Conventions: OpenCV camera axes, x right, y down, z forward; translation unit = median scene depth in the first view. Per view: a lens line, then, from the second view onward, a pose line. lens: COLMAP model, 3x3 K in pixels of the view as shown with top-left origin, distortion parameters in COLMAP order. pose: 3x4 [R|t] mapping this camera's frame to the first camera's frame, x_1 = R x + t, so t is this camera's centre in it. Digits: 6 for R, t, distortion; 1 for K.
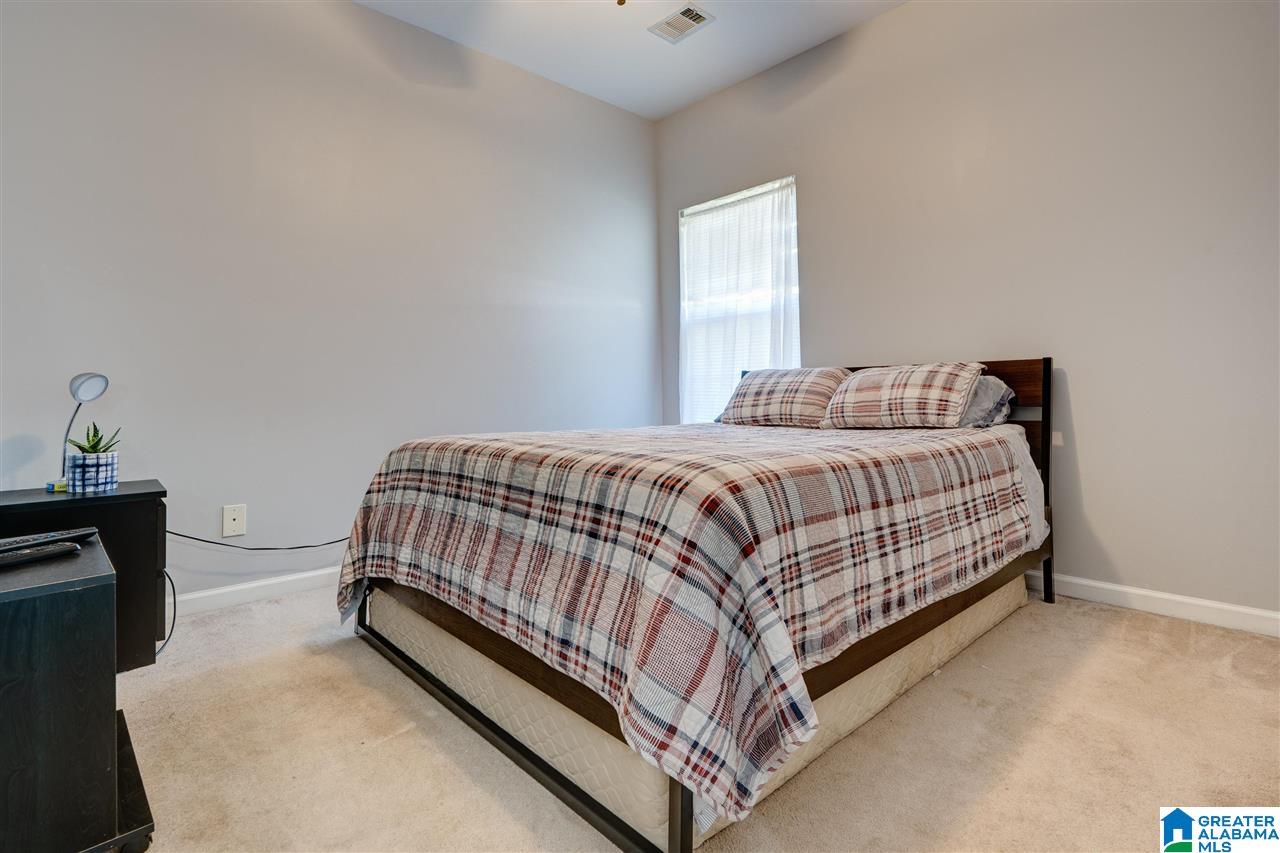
lens RADIAL K [[629.9, 0, 639.3], [0, 629.9, 407.1], [0, 0, 1]] dist [0.000164, 0.000002]
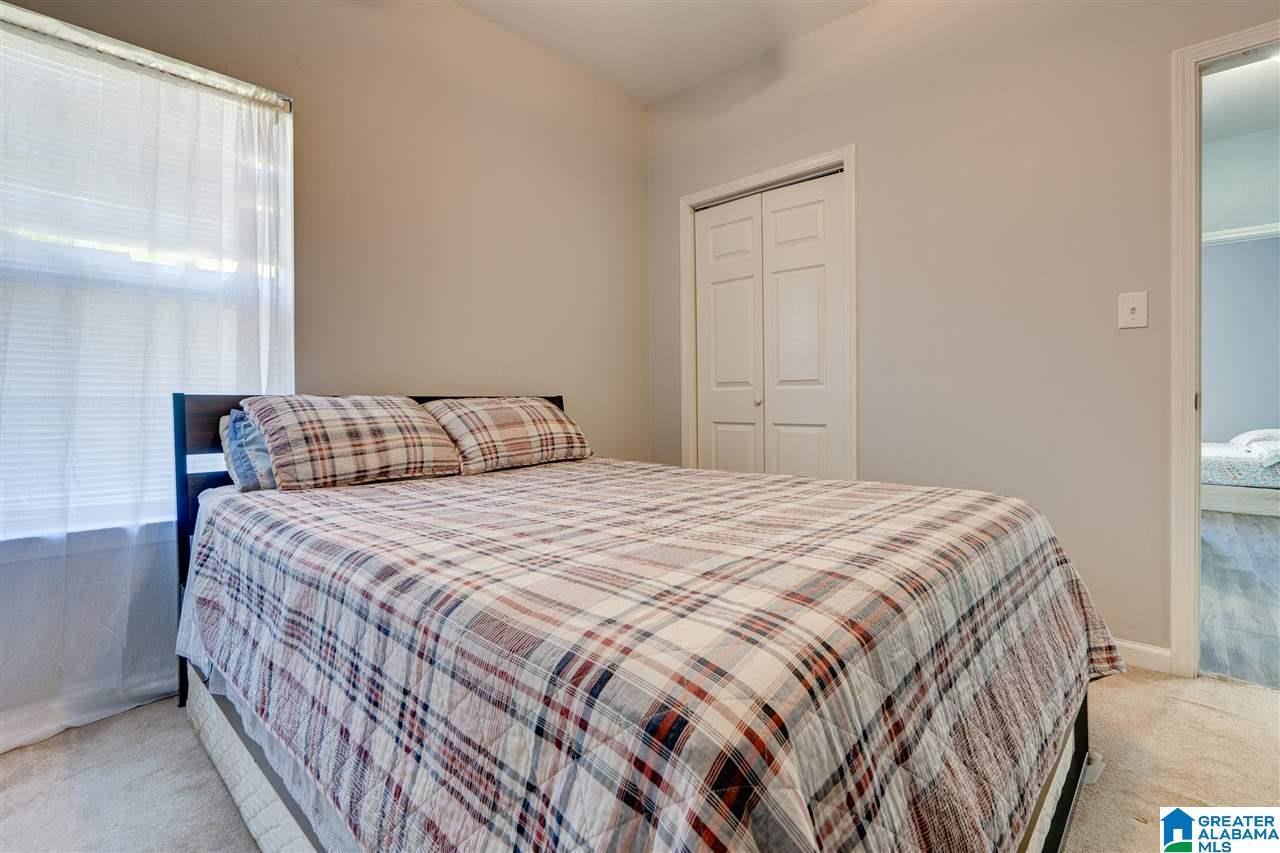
lens RADIAL K [[581.1, 0, 640.0], [0, 581.1, 426.5], [0, 0, 1]] dist [-0.000326, 0.000000]
pose [[-0.083421, -0.028789, 0.996098, -0.449974], [0.023268, 0.999254, 0.030829, -0.043694], [-0.996243, 0.025749, -0.082689, 0.797759]]
